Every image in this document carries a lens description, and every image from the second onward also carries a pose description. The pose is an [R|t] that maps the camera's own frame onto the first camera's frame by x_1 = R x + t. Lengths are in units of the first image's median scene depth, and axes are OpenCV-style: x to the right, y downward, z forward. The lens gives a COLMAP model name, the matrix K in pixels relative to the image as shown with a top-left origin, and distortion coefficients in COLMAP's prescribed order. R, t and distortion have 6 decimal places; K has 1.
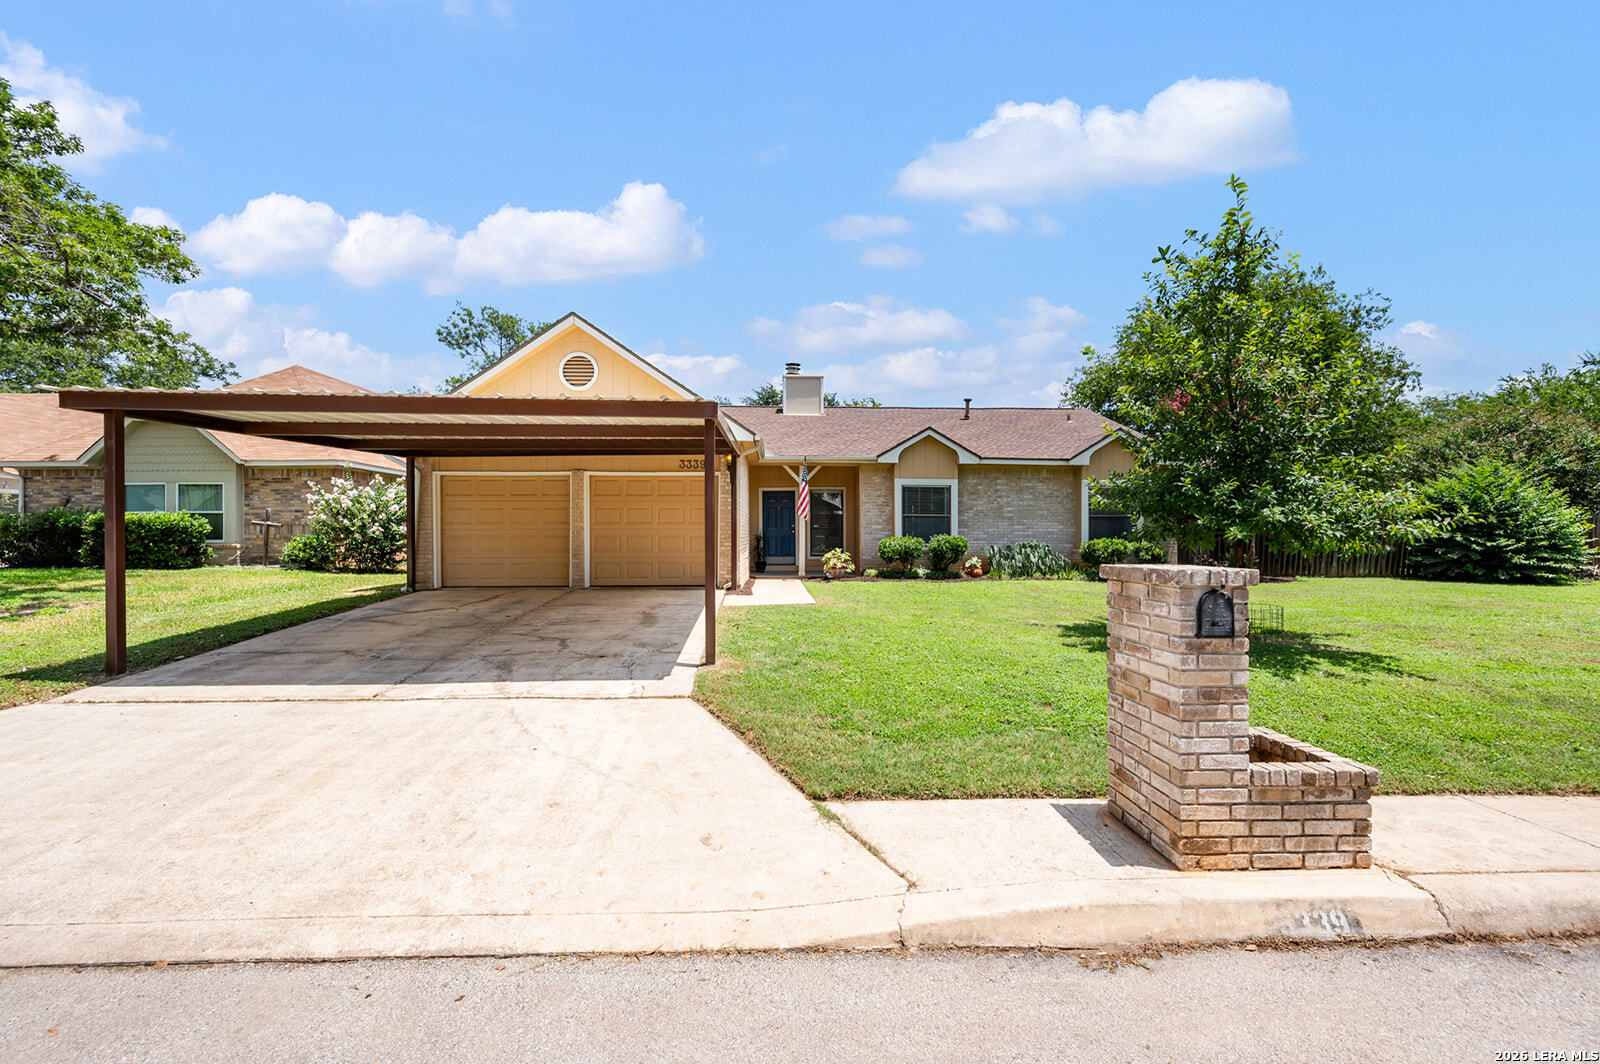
lens RADIAL K [[633.6, 0, 800.0], [0, 633.6, 532.0], [0, 0, 1]] dist [0.001415, -0.000188]
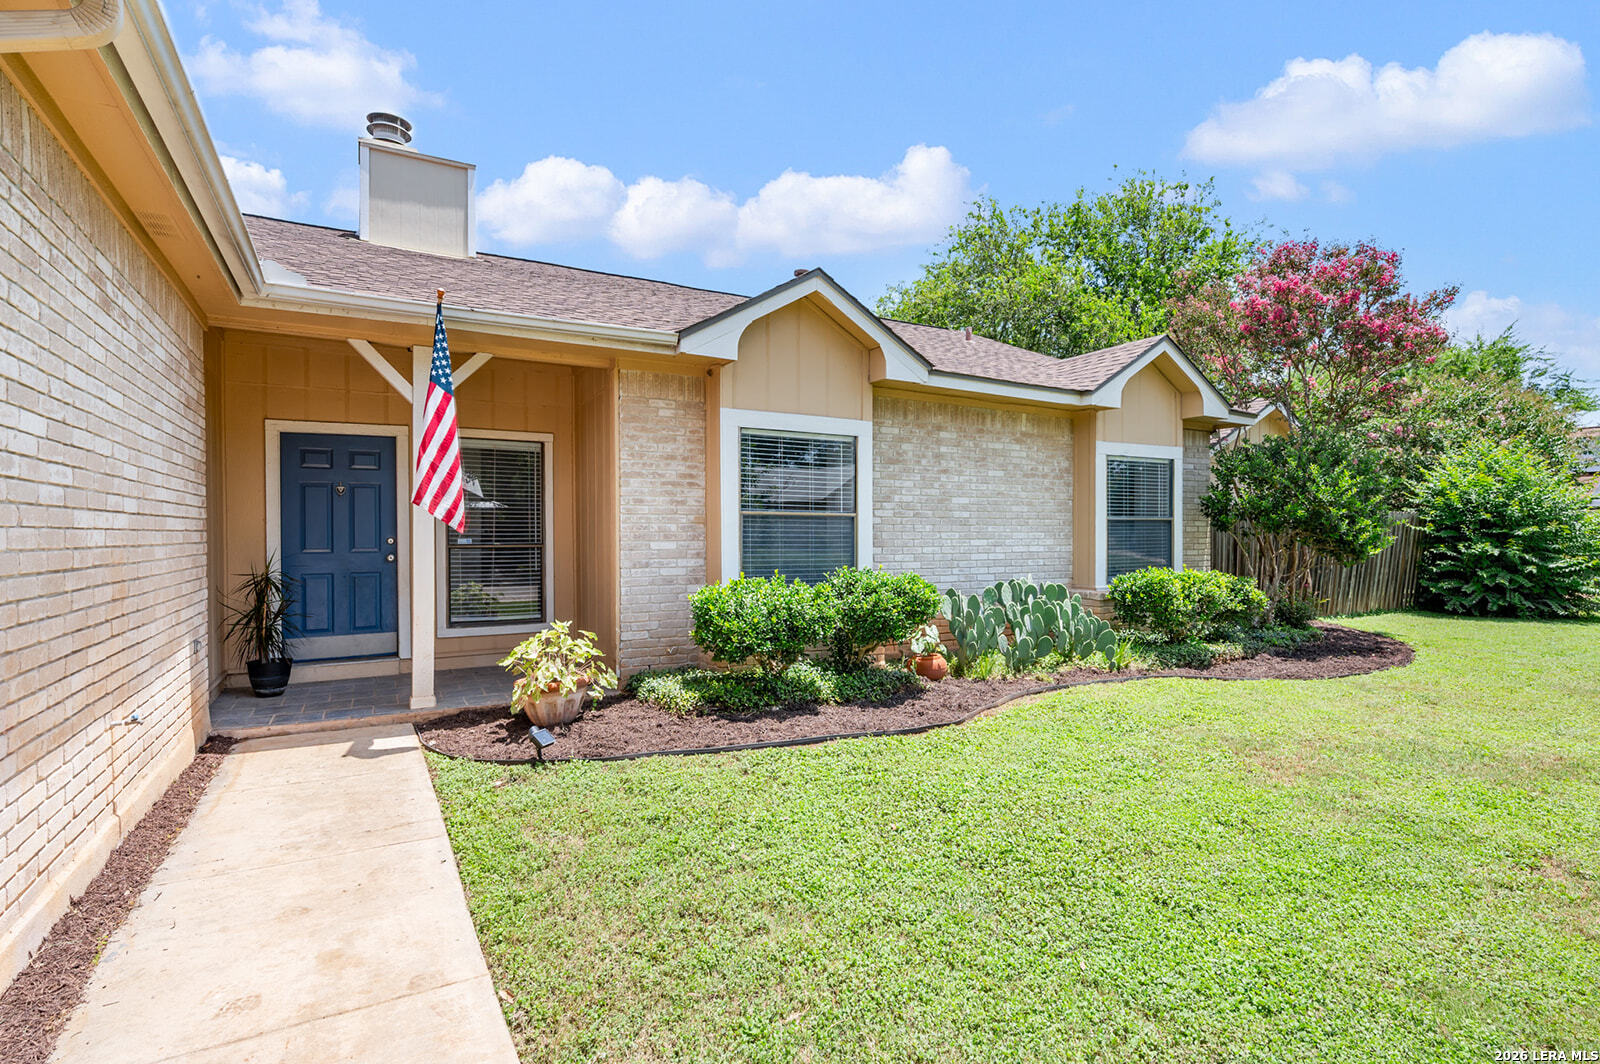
lens RADIAL K [[770.8, 0, 800.0], [0, 770.8, 532.0], [0, 0, 1]] dist [-0.009872, -0.000366]
pose [[0.882318, -0.002074, 0.470649, -0.011551], [0.001205, 0.999997, 0.002148, -0.017312], [-0.470652, -0.001328, 0.882318, 0.618393]]
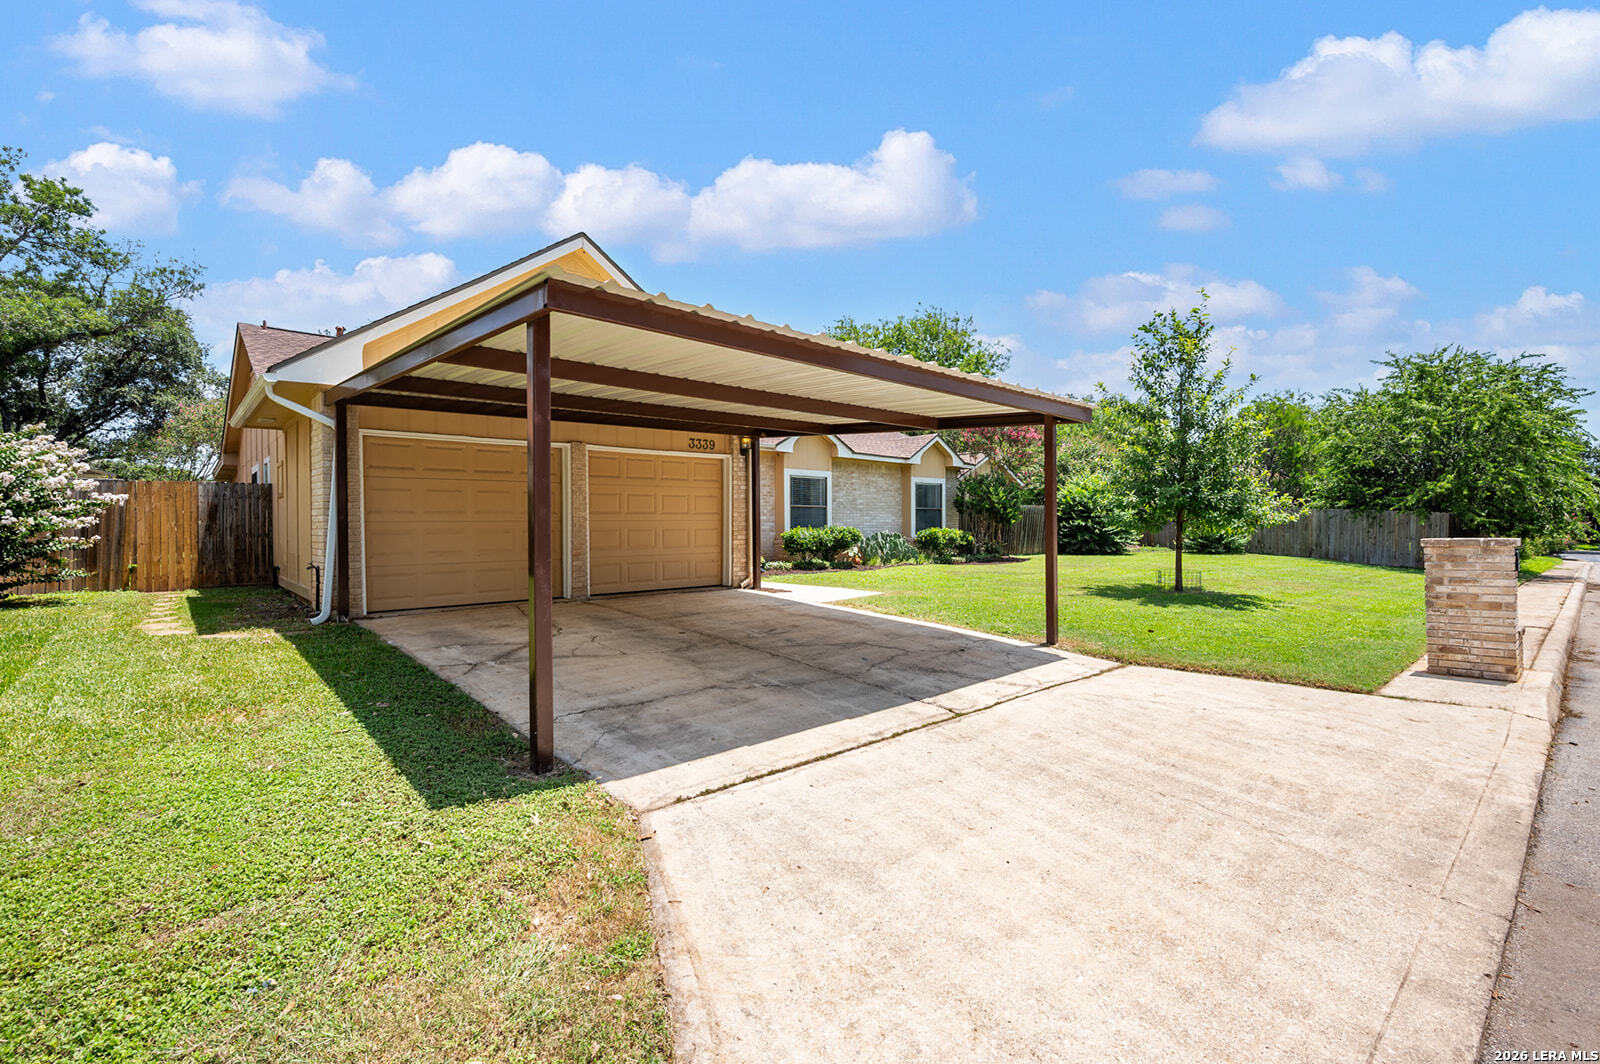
lens RADIAL K [[721.6, 0, 790.3], [0, 721.6, 528.9], [0, 0, 1]] dist [0.000653, 0.000286]
pose [[0.767322, -0.009400, 0.641193, -0.567751], [0.004834, 0.999949, 0.008874, -0.000984], [-0.641244, -0.003709, 0.767328, 0.145538]]
